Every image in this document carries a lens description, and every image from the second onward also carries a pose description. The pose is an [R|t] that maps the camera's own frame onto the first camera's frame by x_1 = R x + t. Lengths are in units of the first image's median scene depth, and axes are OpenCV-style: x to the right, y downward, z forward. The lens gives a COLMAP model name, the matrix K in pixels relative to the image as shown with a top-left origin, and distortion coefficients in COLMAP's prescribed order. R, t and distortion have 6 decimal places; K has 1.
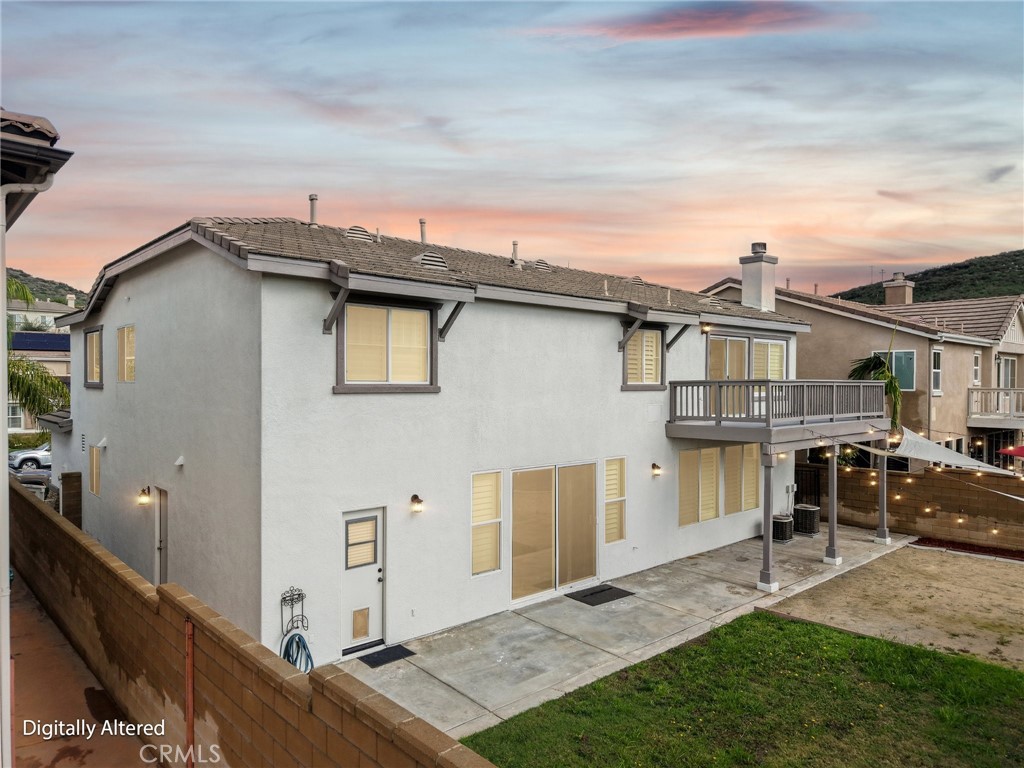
lens RADIAL K [[685.2, 0, 512.0], [0, 685.2, 384.0], [0, 0, 1]] dist [0.028240, -0.016368]
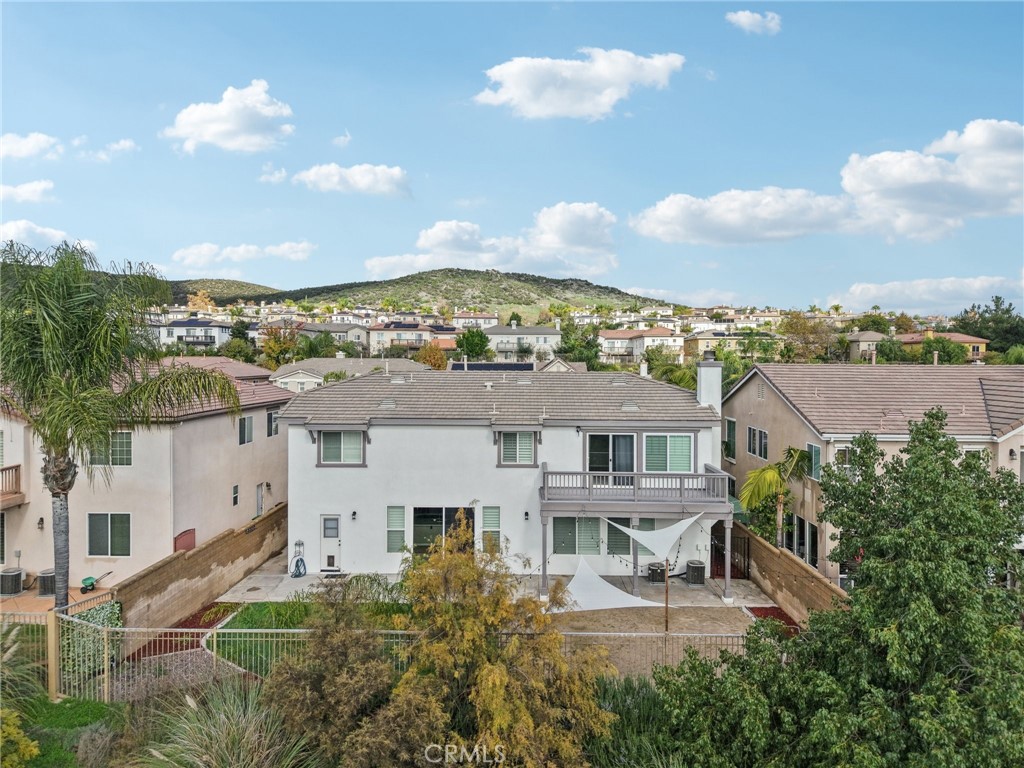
lens RADIAL K [[685.7, 0, 513.7], [0, 685.7, 379.8], [0, 0, 1]] dist [0.089233, -0.139743]
pose [[0.733960, 0.016041, -0.679003, 1.457881], [-0.006709, 0.999844, 0.016369, -0.259269], [0.679159, -0.007459, 0.733953, -0.274533]]
